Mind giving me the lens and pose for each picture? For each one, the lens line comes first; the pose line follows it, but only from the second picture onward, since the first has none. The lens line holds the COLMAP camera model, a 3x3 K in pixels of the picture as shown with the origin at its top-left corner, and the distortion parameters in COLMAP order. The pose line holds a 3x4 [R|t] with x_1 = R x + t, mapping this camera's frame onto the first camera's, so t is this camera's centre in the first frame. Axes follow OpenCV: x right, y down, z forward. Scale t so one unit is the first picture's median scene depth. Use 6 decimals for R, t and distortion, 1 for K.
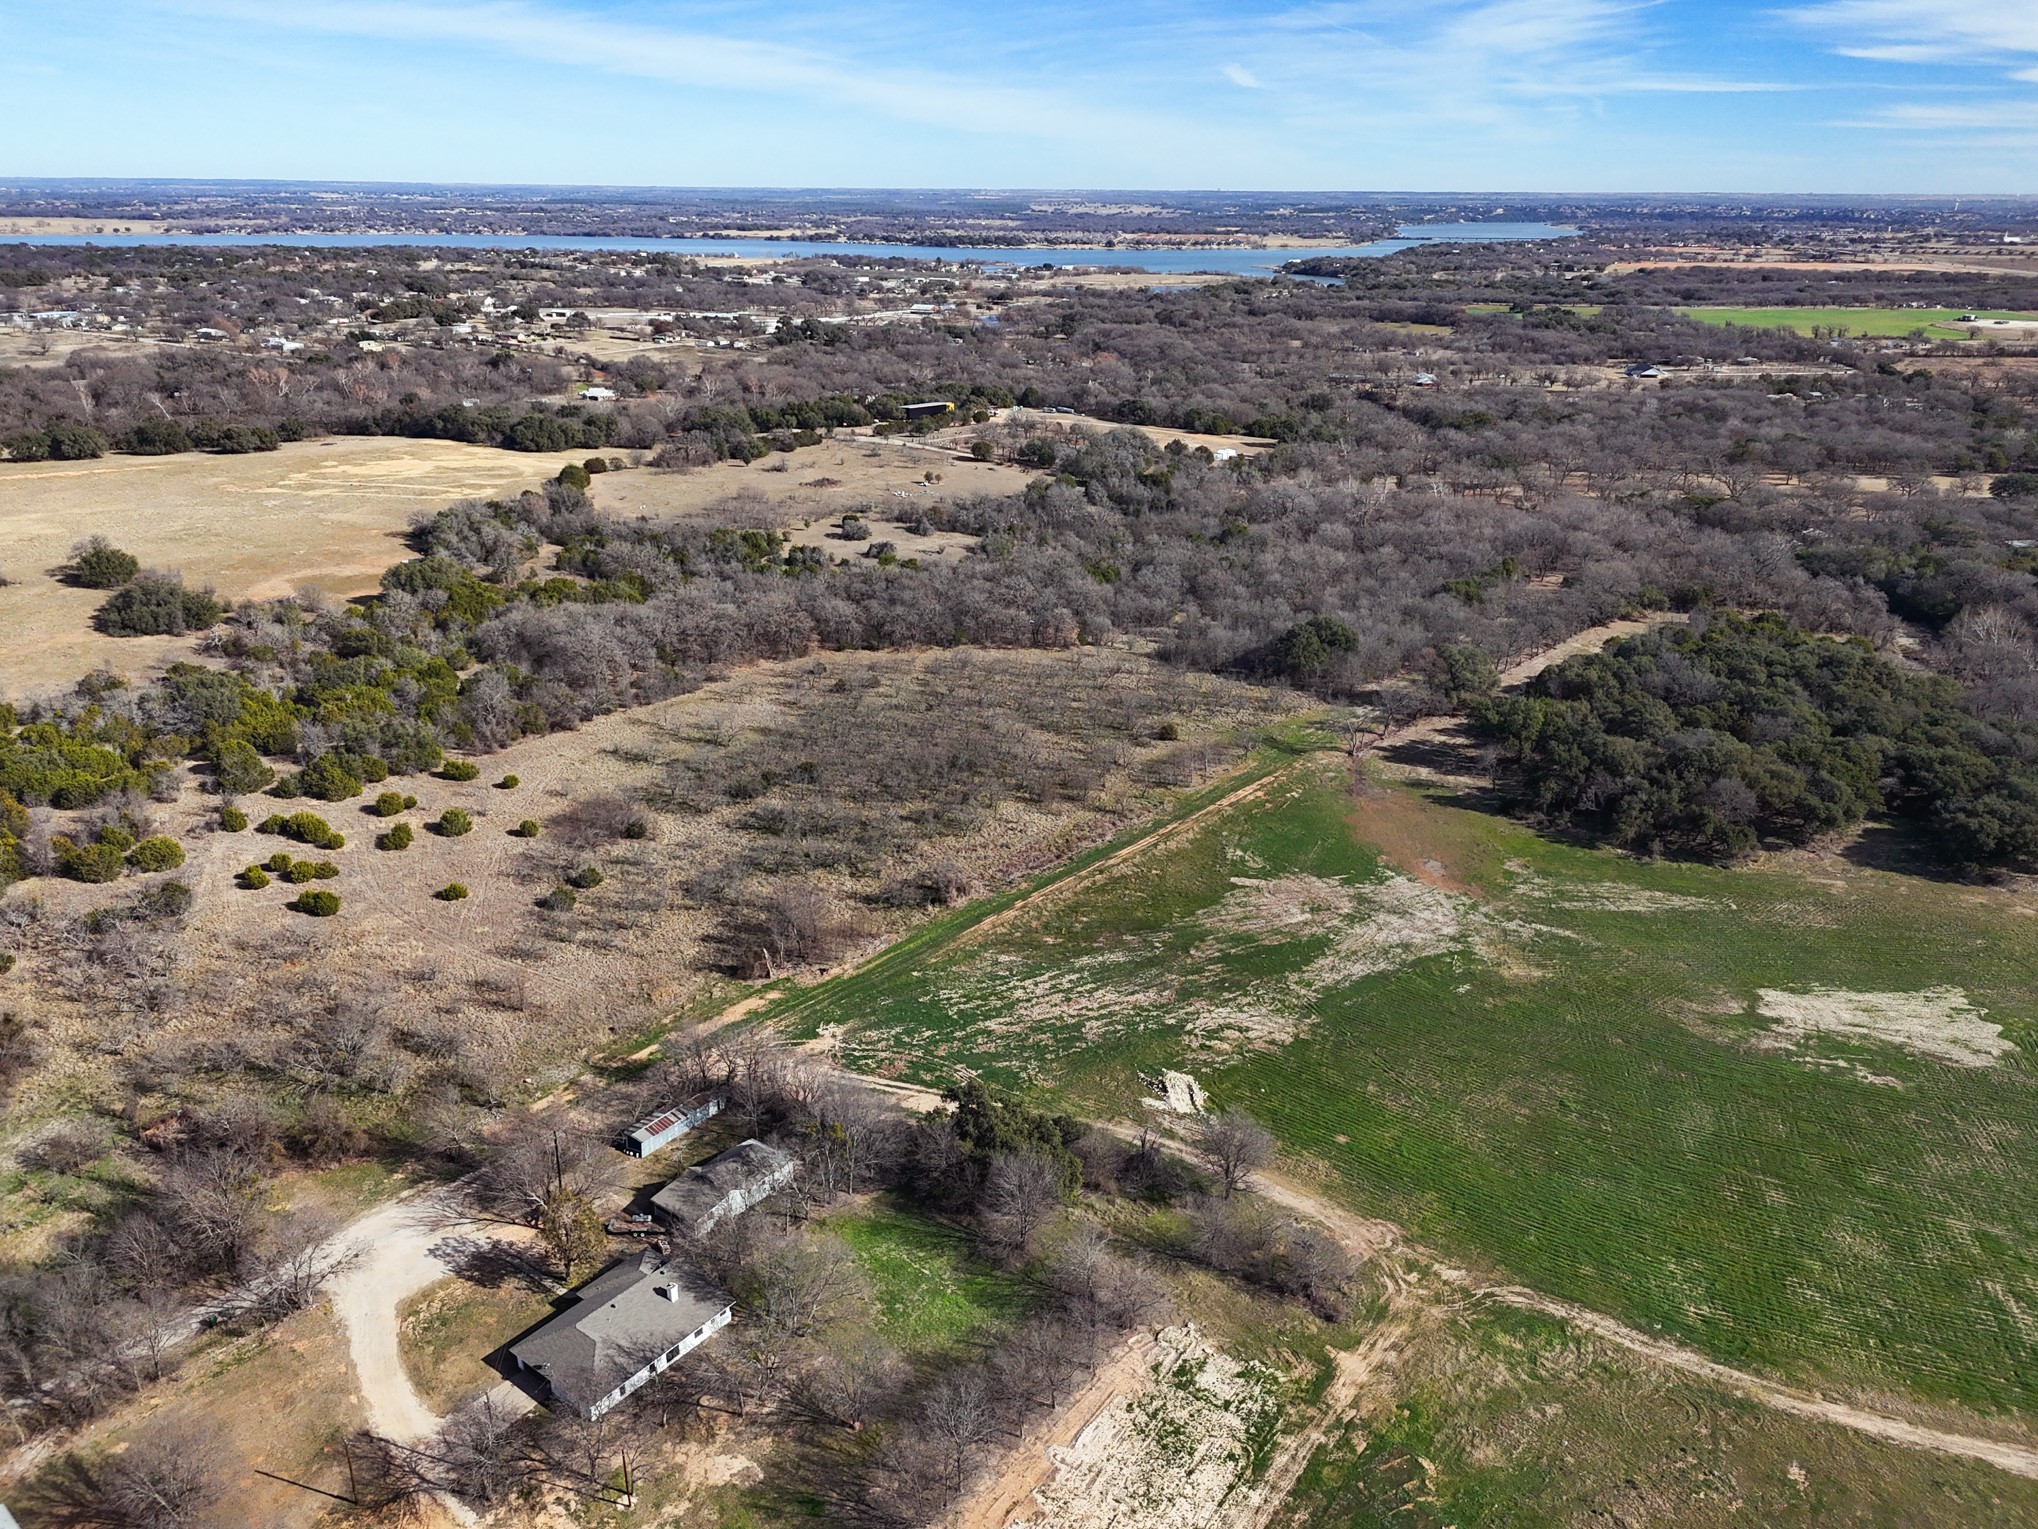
lens RADIAL K [[1502.9, 0, 1022.9], [0, 1502.9, 753.5], [0, 0, 1]] dist [0.057411, -0.050834]
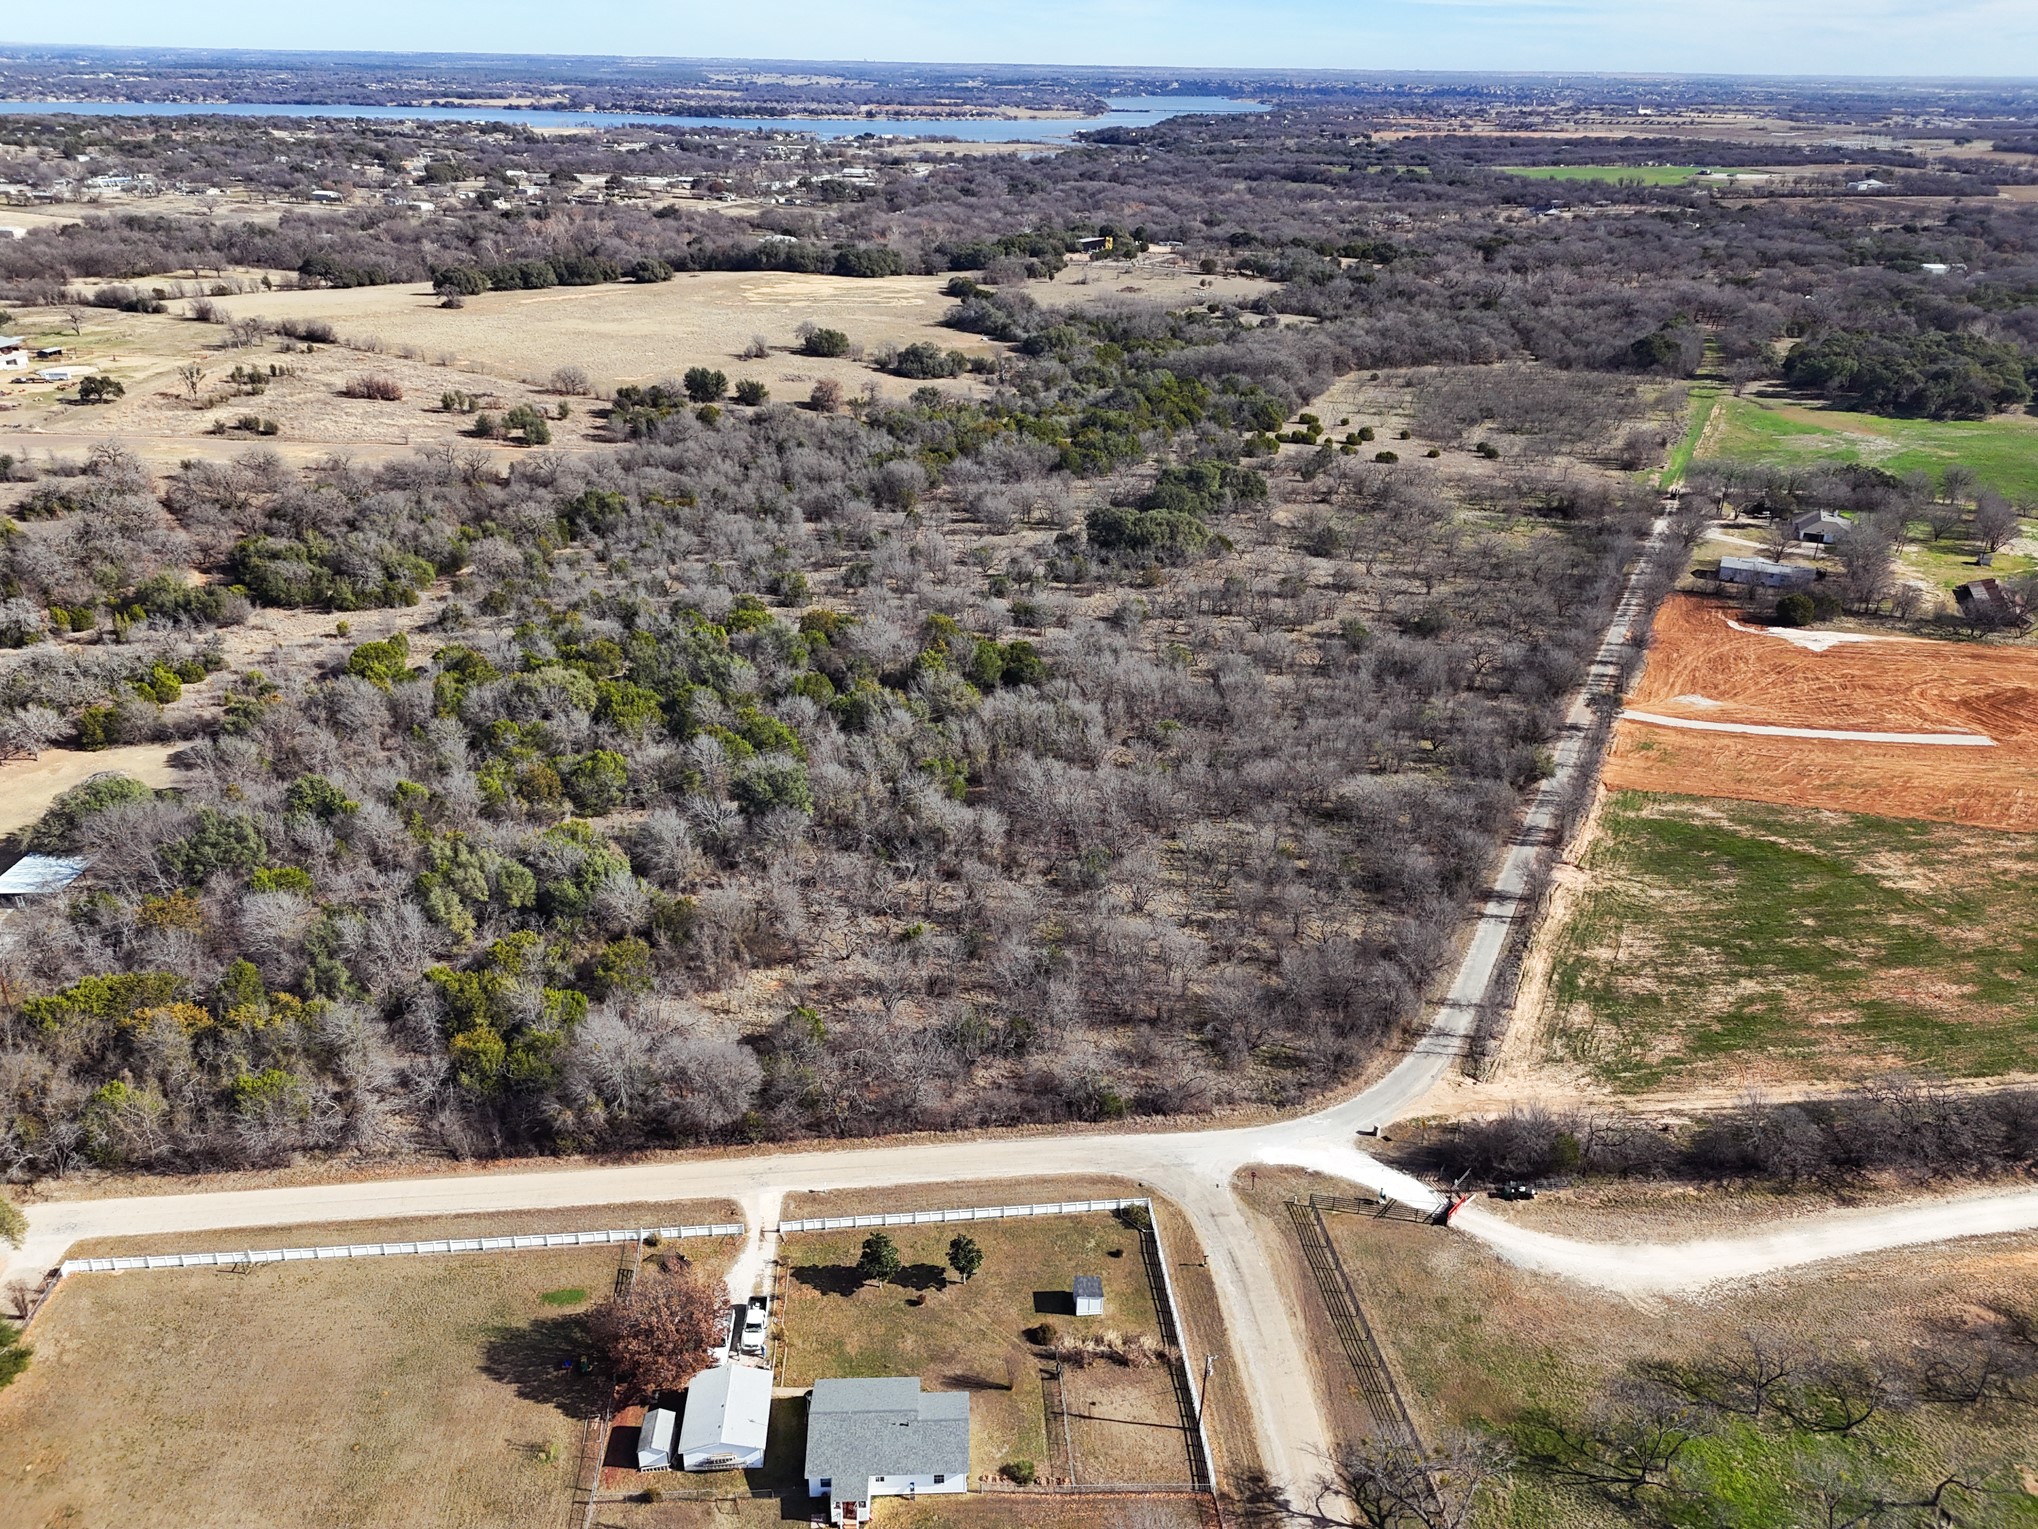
lens RADIAL K [[1502.9, 0, 1022.9], [0, 1502.9, 753.5], [0, 0, 1]] dist [0.057411, -0.050834]
pose [[0.973160, -0.089448, 0.212033, -0.330567], [0.073923, 0.994045, 0.080068, 0.069218], [-0.217933, -0.062245, 0.973977, -0.188166]]
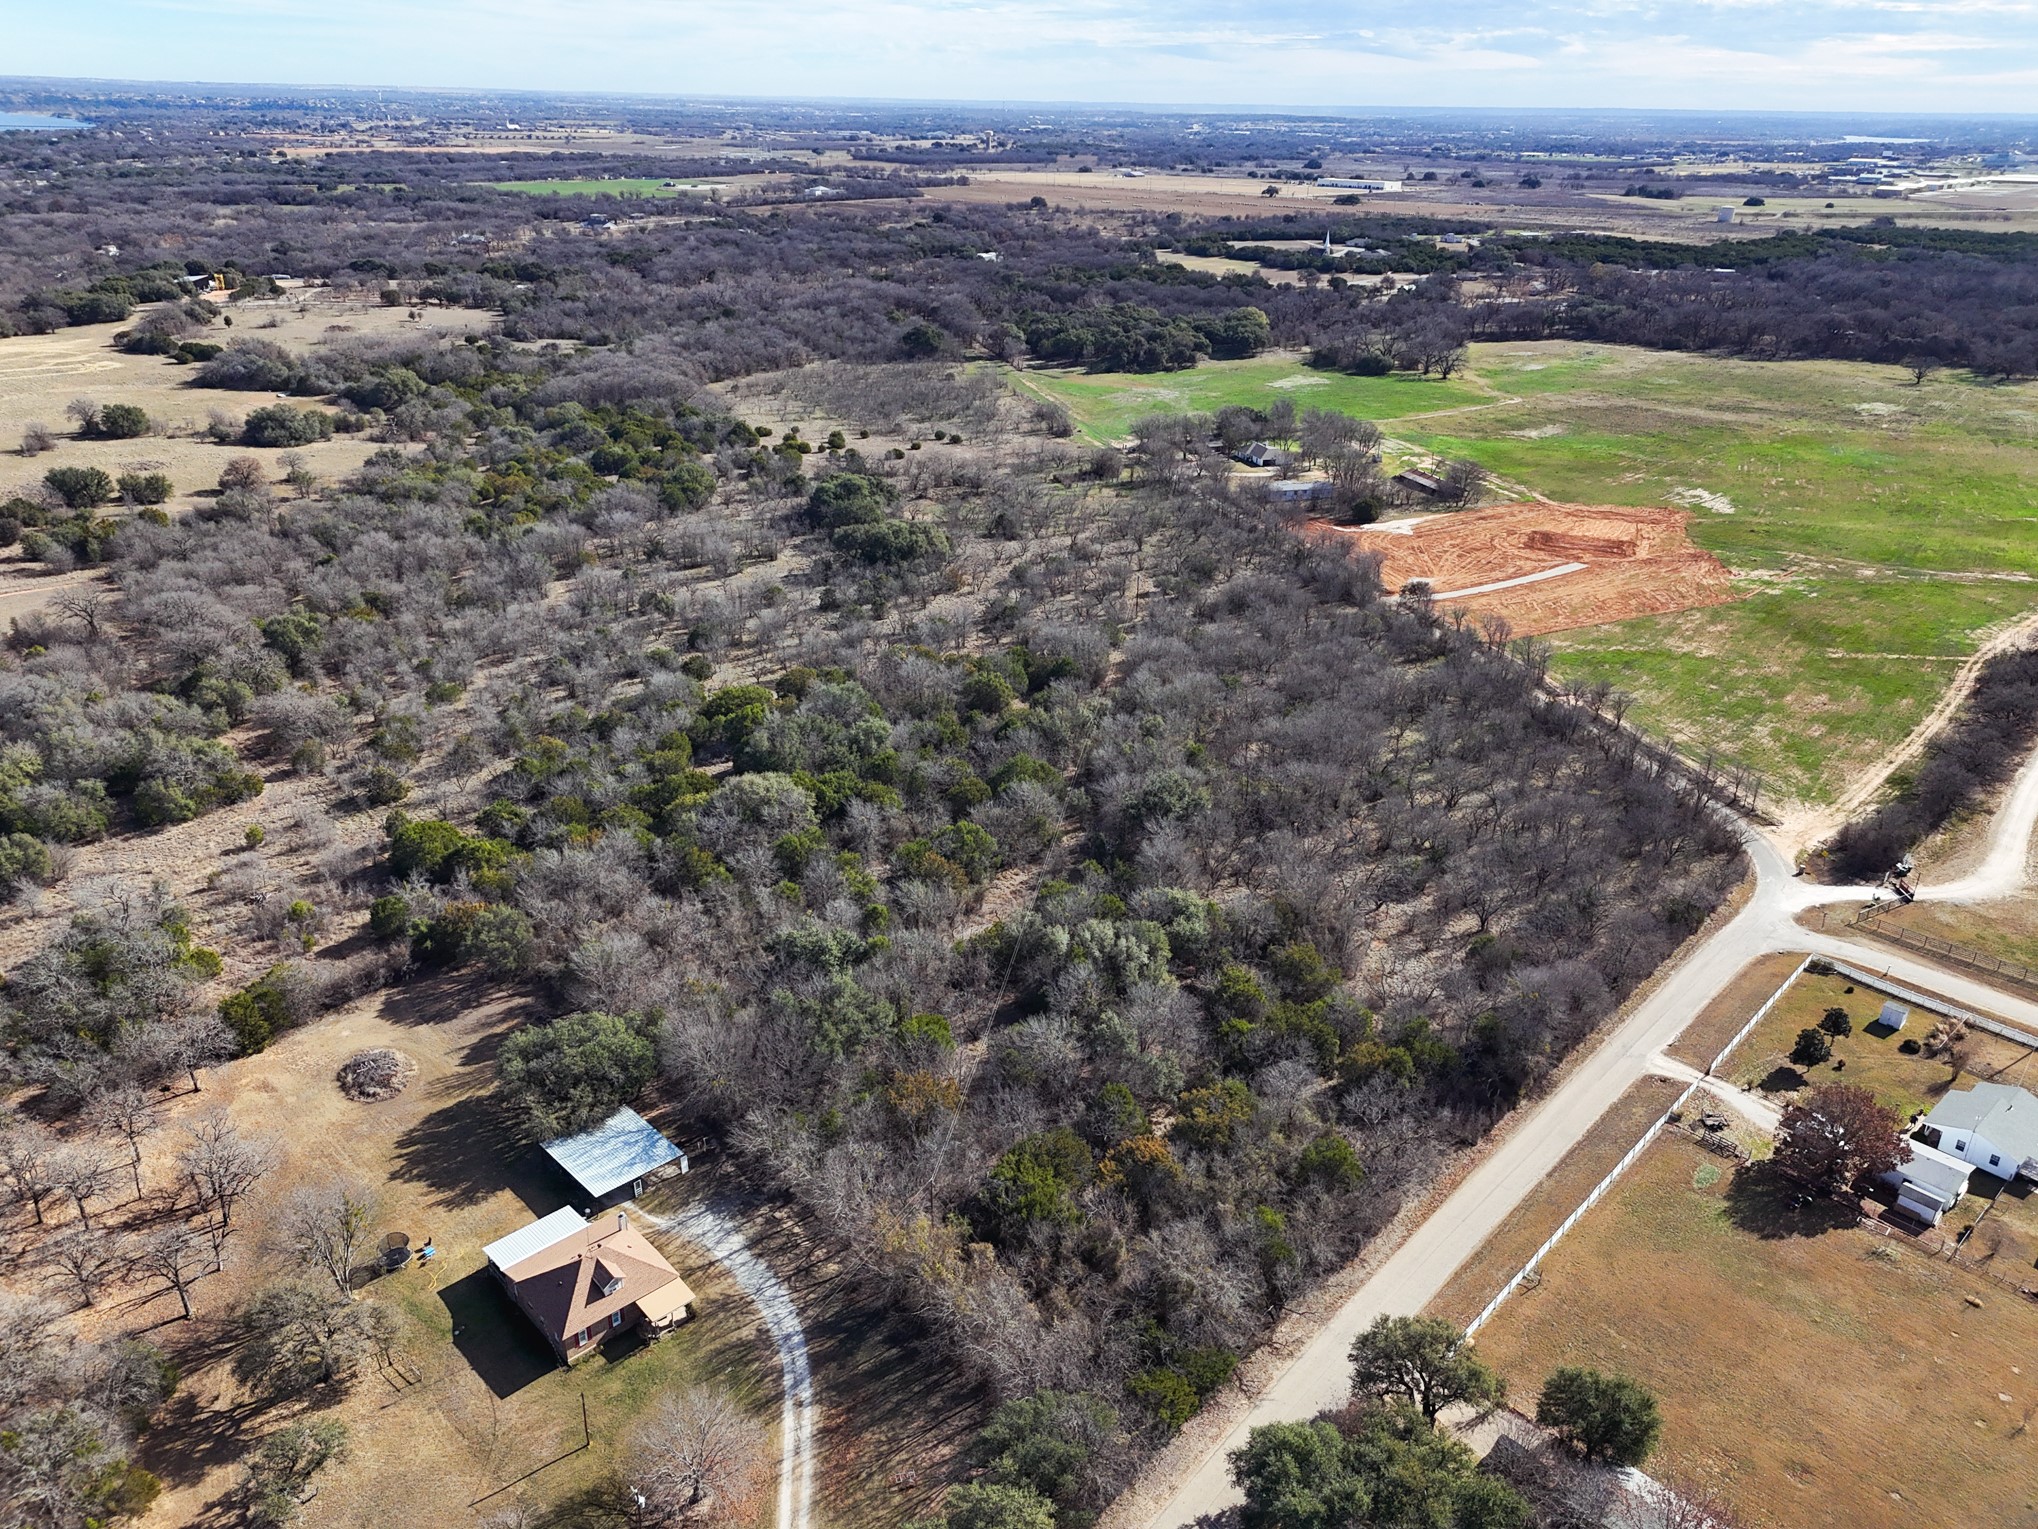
lens RADIAL K [[1502.9, 0, 1022.9], [0, 1502.9, 753.5], [0, 0, 1]] dist [0.057411, -0.050834]
pose [[0.593600, -0.317988, 0.739271, -0.491096], [0.270702, 0.943991, 0.188685, 0.035501], [-0.757865, 0.088119, 0.646433, -0.100882]]
